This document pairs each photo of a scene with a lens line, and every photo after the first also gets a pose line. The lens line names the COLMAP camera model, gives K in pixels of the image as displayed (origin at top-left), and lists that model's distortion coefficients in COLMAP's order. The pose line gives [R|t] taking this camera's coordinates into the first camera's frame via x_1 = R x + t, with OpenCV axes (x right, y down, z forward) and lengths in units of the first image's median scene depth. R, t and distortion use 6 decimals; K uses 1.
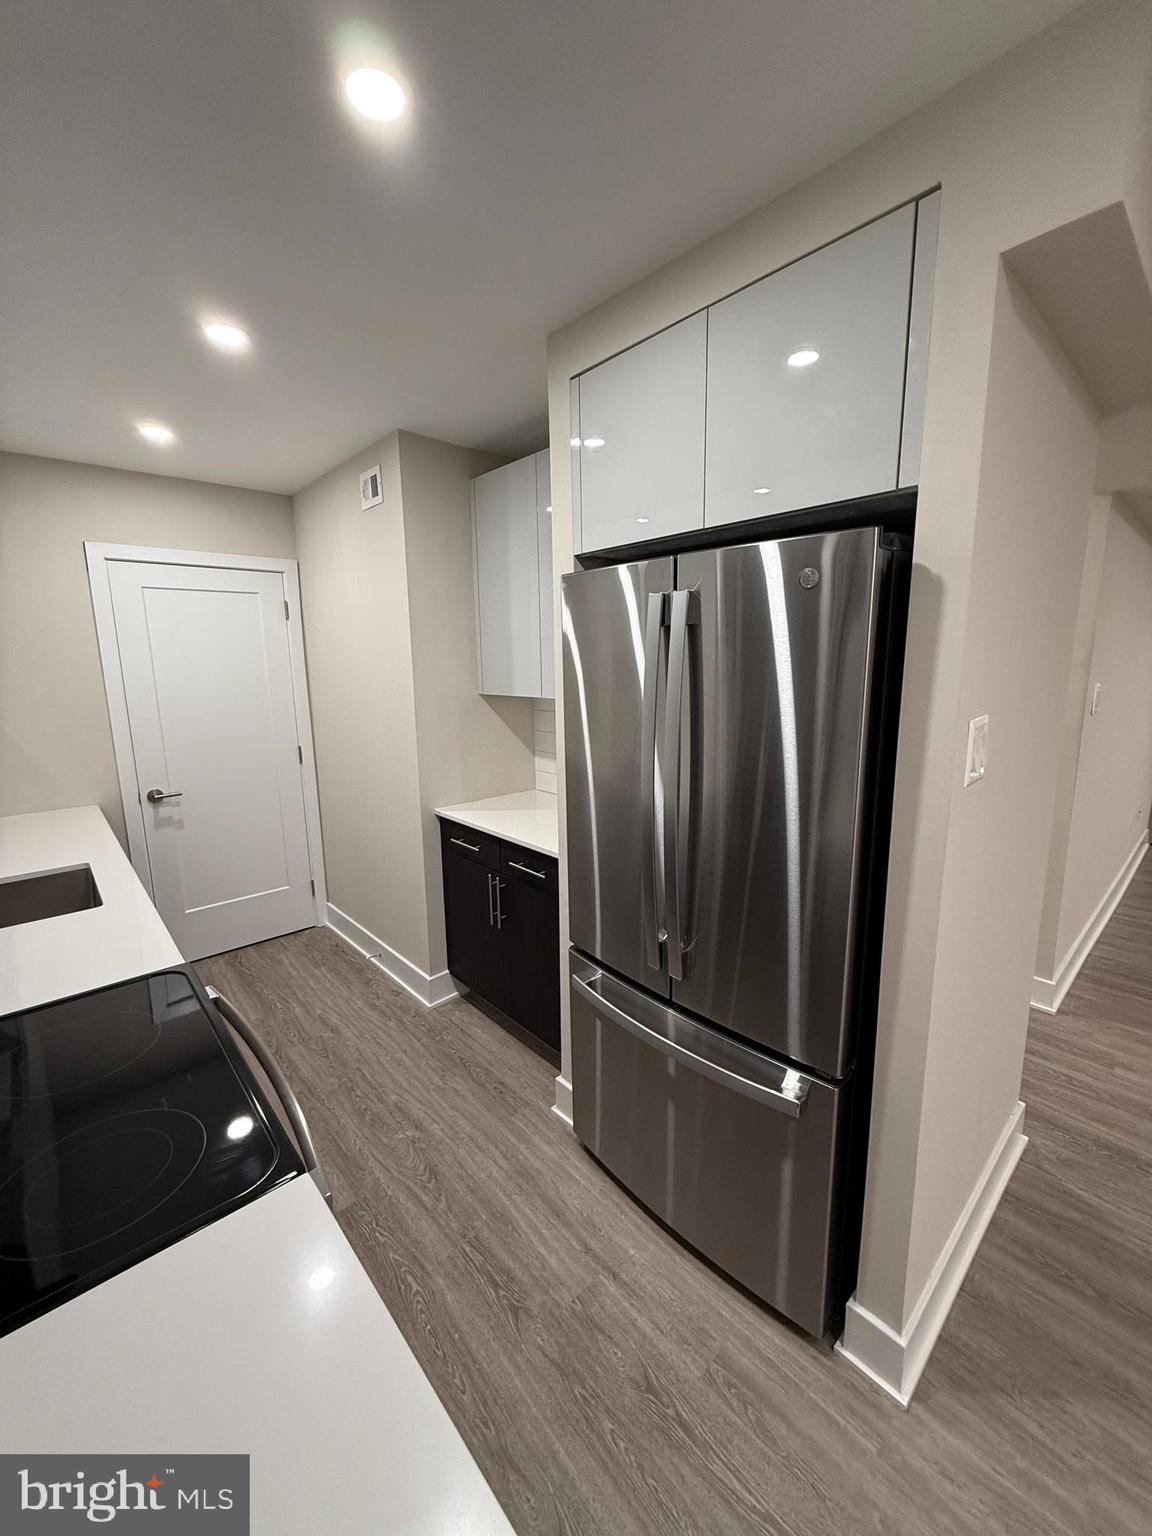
lens RADIAL K [[609.8, 0, 575.7], [0, 609.8, 760.9], [0, 0, 1]] dist [0.000729, -0.000226]
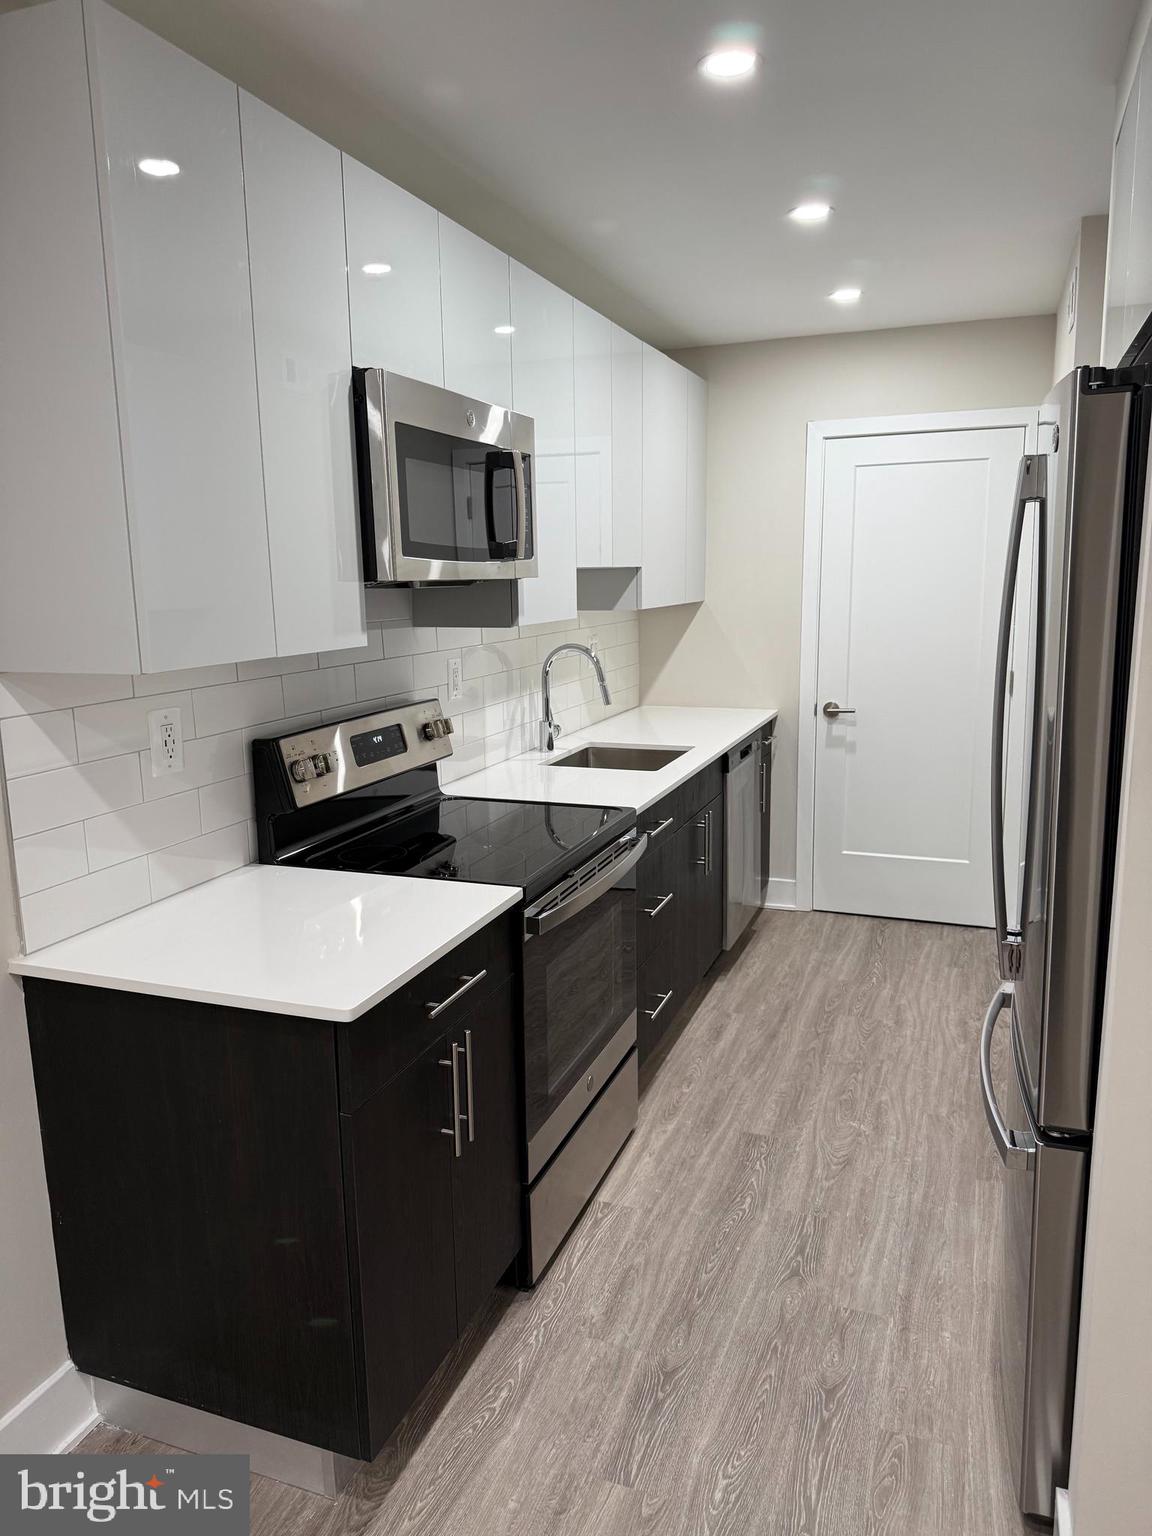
lens RADIAL K [[1086.2, 0, 575.8], [0, 1086.2, 768.1], [0, 0, 1]] dist [0.003541, -0.000168]
pose [[0.461886, 0.165349, -0.871390, 0.812110], [-0.134825, 0.984141, 0.115279, 0.016792], [0.876632, 0.064240, 0.476854, -0.079583]]
